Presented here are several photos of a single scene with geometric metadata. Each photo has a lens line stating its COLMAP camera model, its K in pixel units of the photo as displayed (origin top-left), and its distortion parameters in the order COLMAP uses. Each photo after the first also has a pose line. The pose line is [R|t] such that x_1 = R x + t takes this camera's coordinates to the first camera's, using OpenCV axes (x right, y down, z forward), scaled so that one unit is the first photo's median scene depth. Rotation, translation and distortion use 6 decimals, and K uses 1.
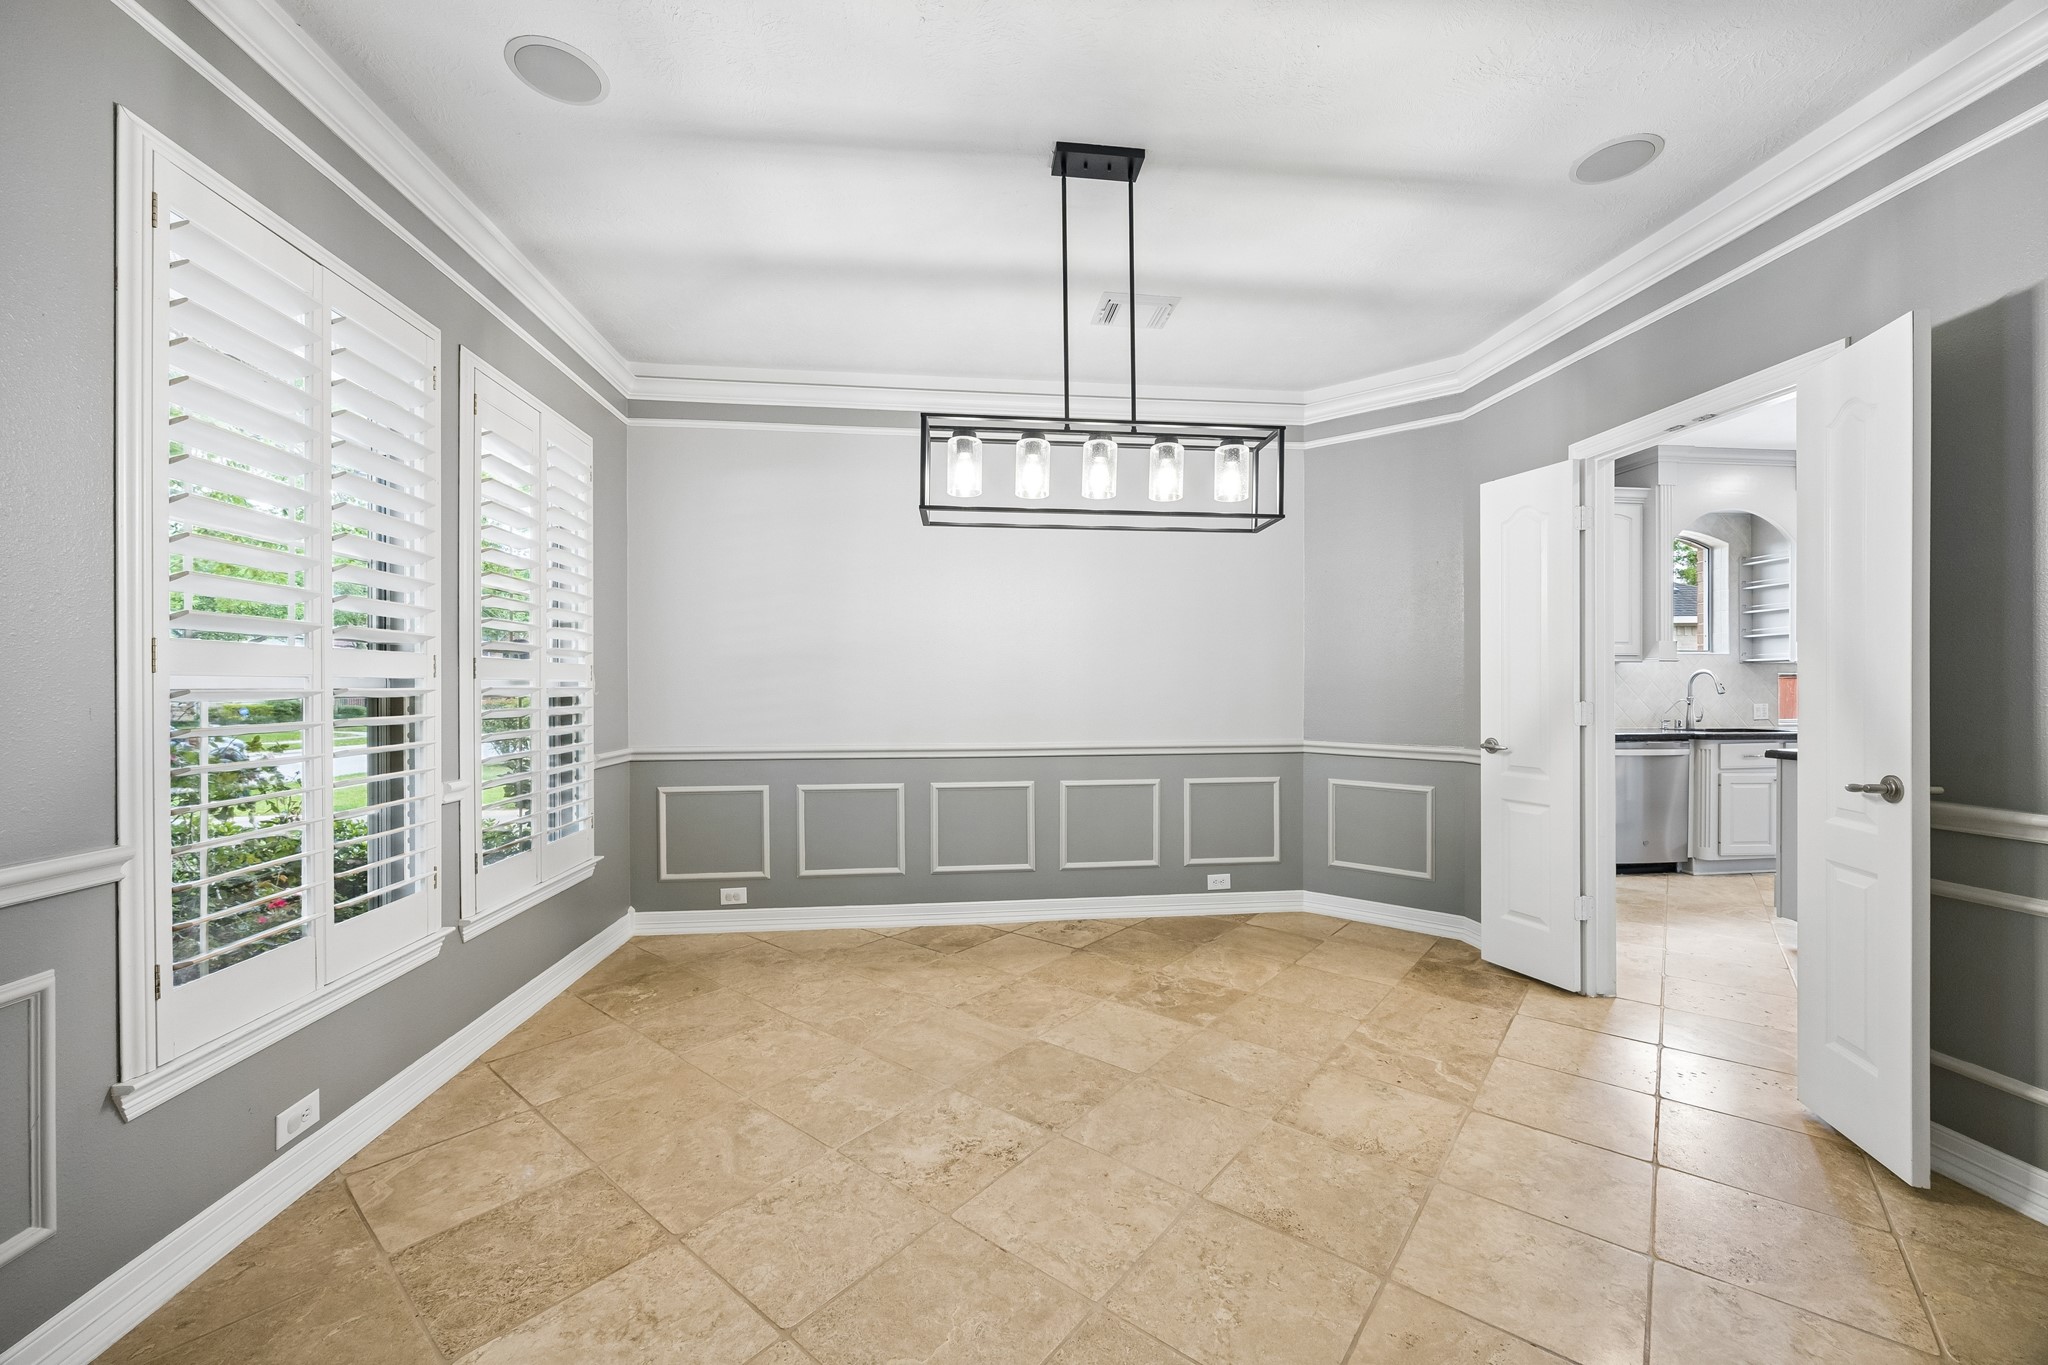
lens RADIAL K [[797.2, 0, 1022.0], [0, 797.2, 693.4], [0, 0, 1]] dist [0.000127, 0.000005]
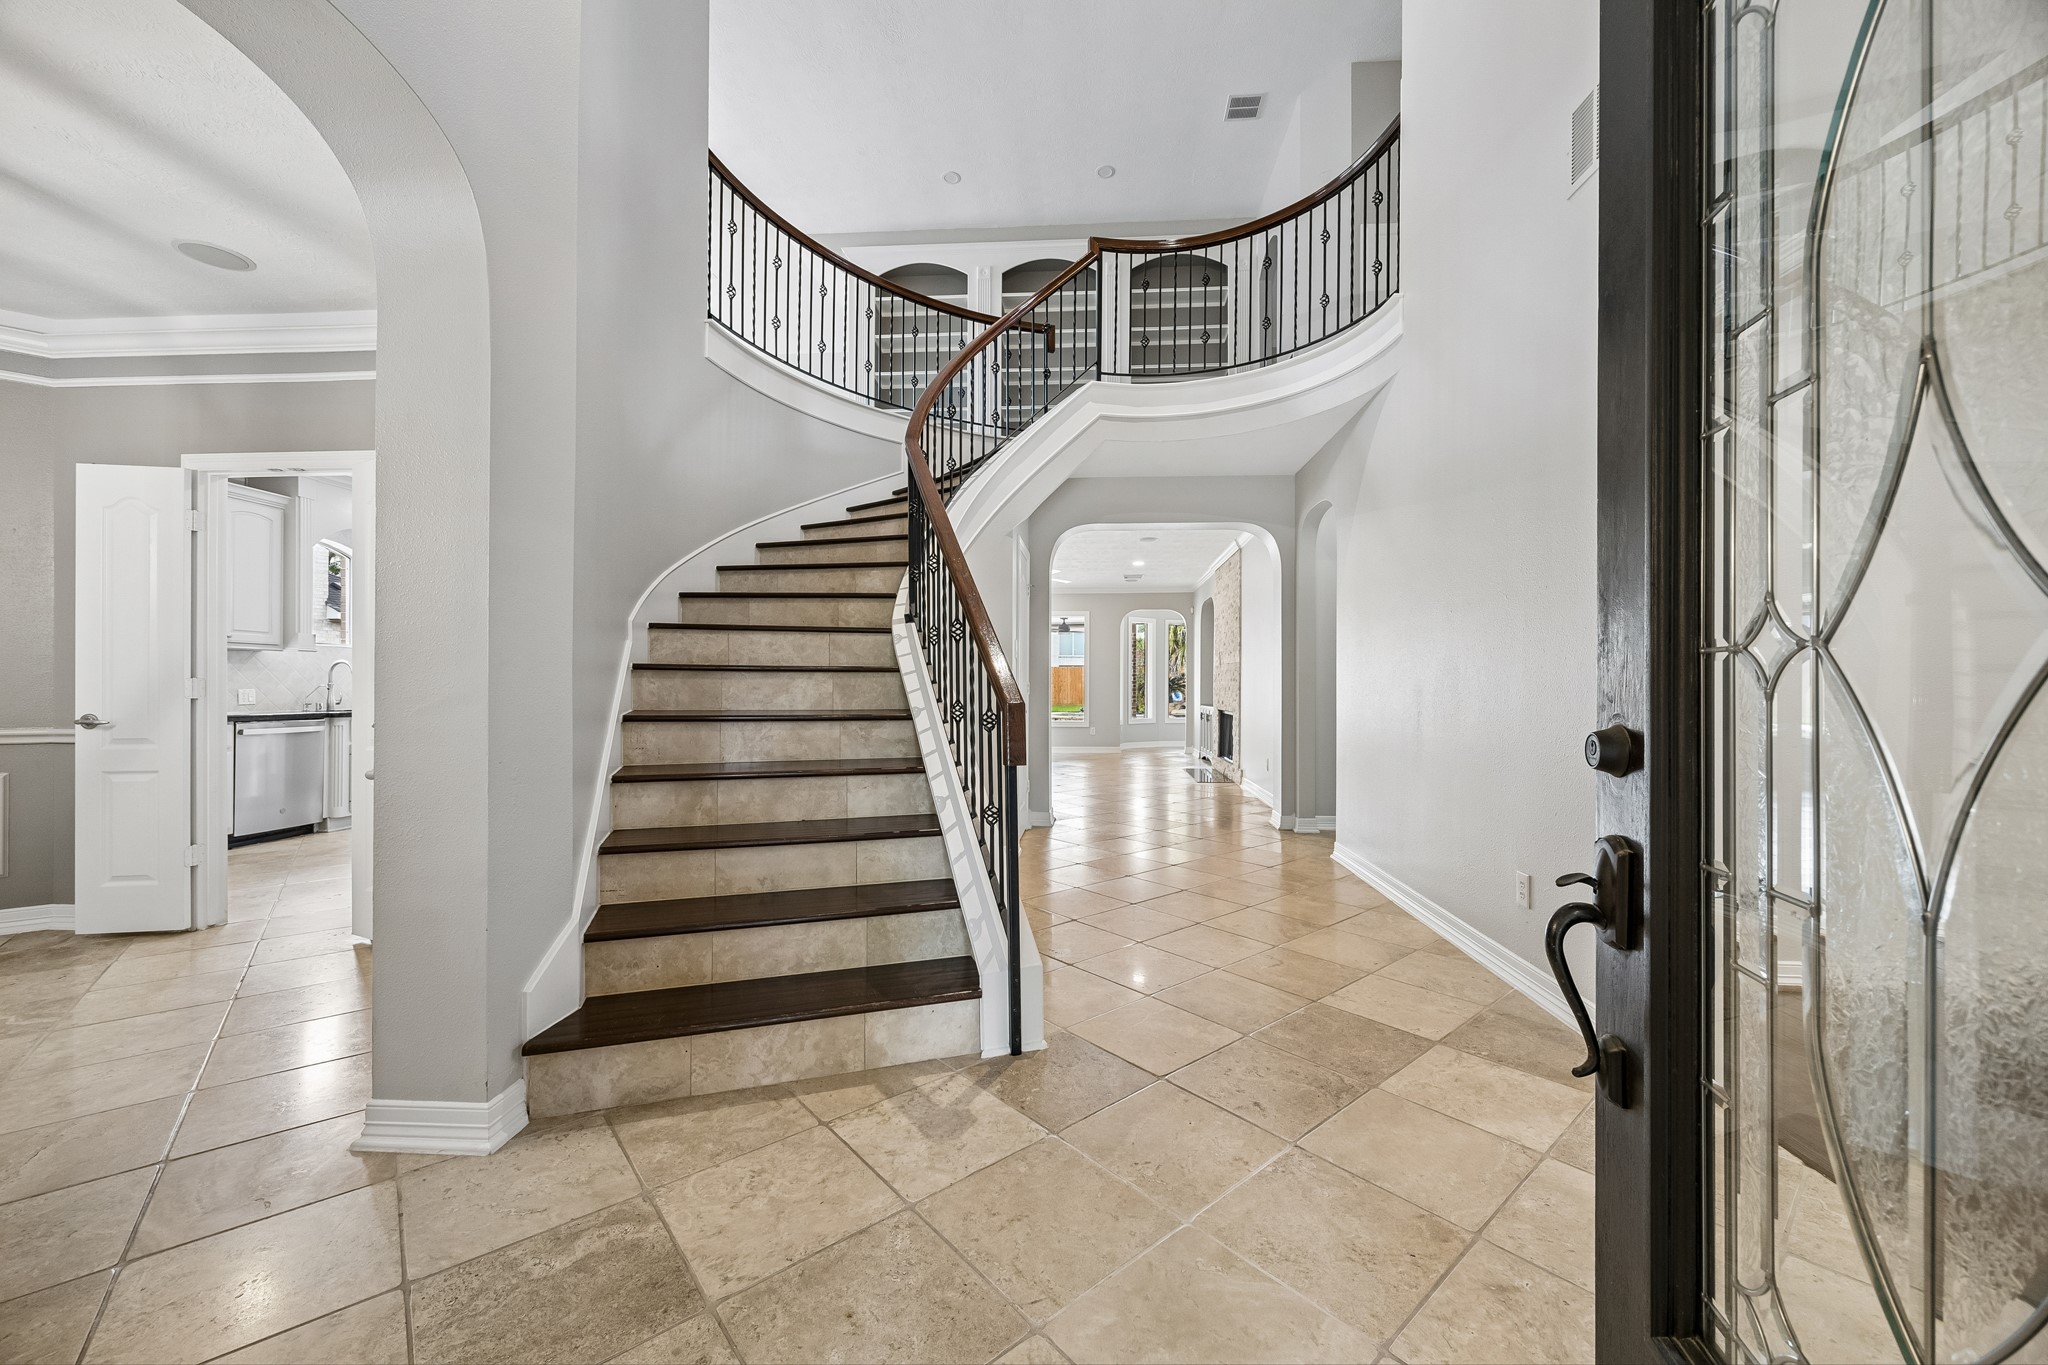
lens RADIAL K [[797.2, 0, 1051.8], [0, 797.2, 686.8], [0, 0, 1]] dist [0.000127, 0.000005]
pose [[0.175909, 0.004844, 0.984395, -0.138341], [-0.000732, 0.999988, -0.004790, 0.016643], [-0.984406, 0.000122, 0.175910, -0.271469]]
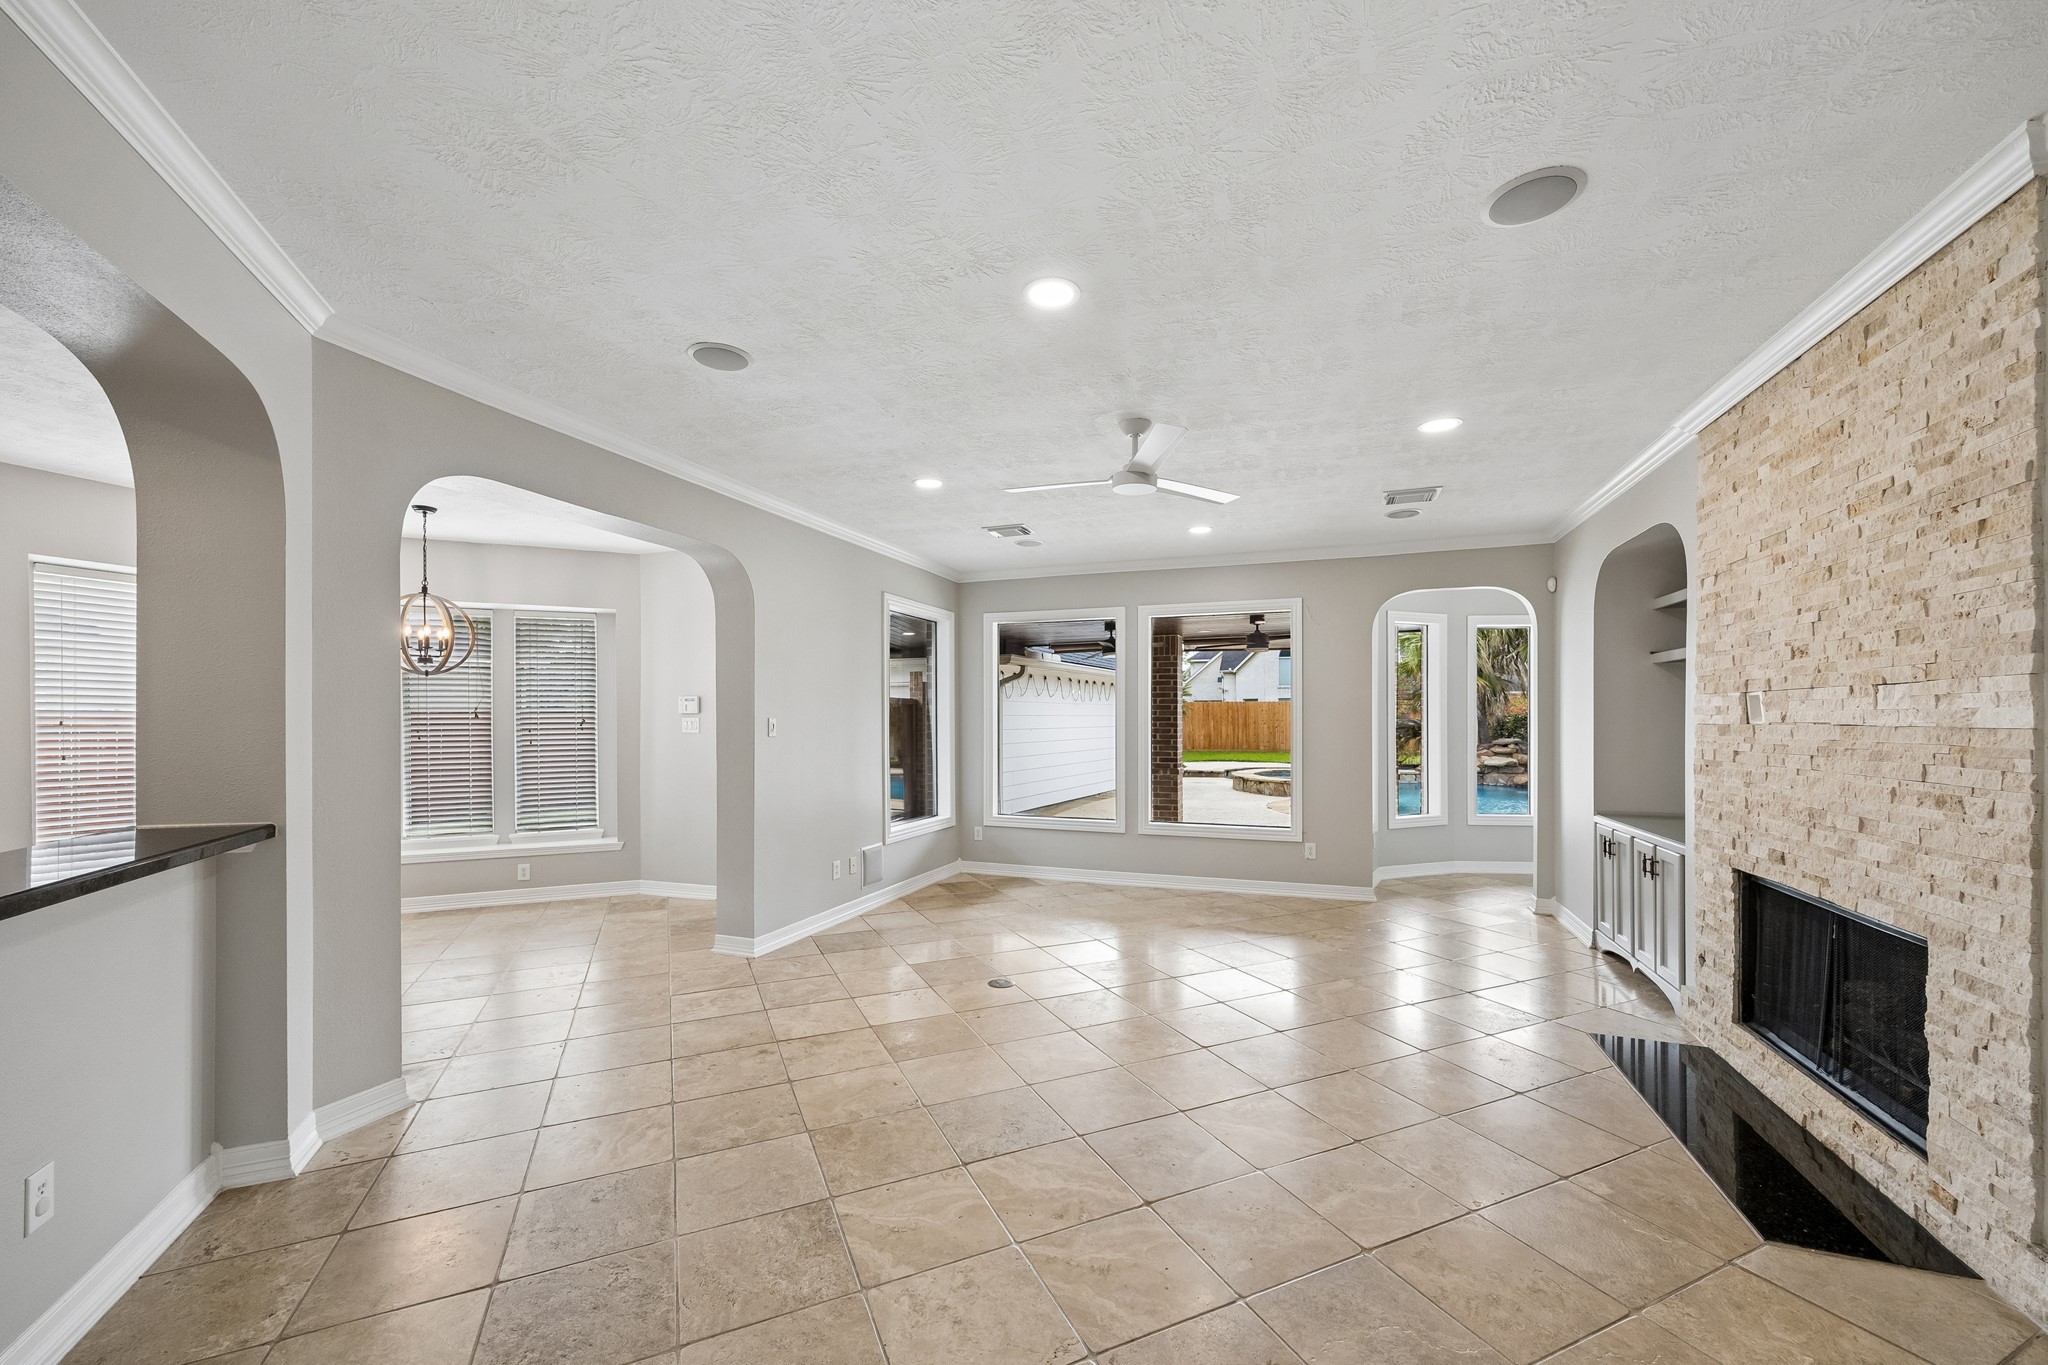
lens RADIAL K [[797.2, 0, 1043.4], [0, 797.2, 719.8], [0, 0, 1]] dist [0.000127, 0.000005]
pose [[0.438842, 0.001838, 0.898562, 1.134555], [0.003006, 0.999989, -0.003514, -0.048442], [-0.898559, 0.004243, 0.438832, -0.121673]]
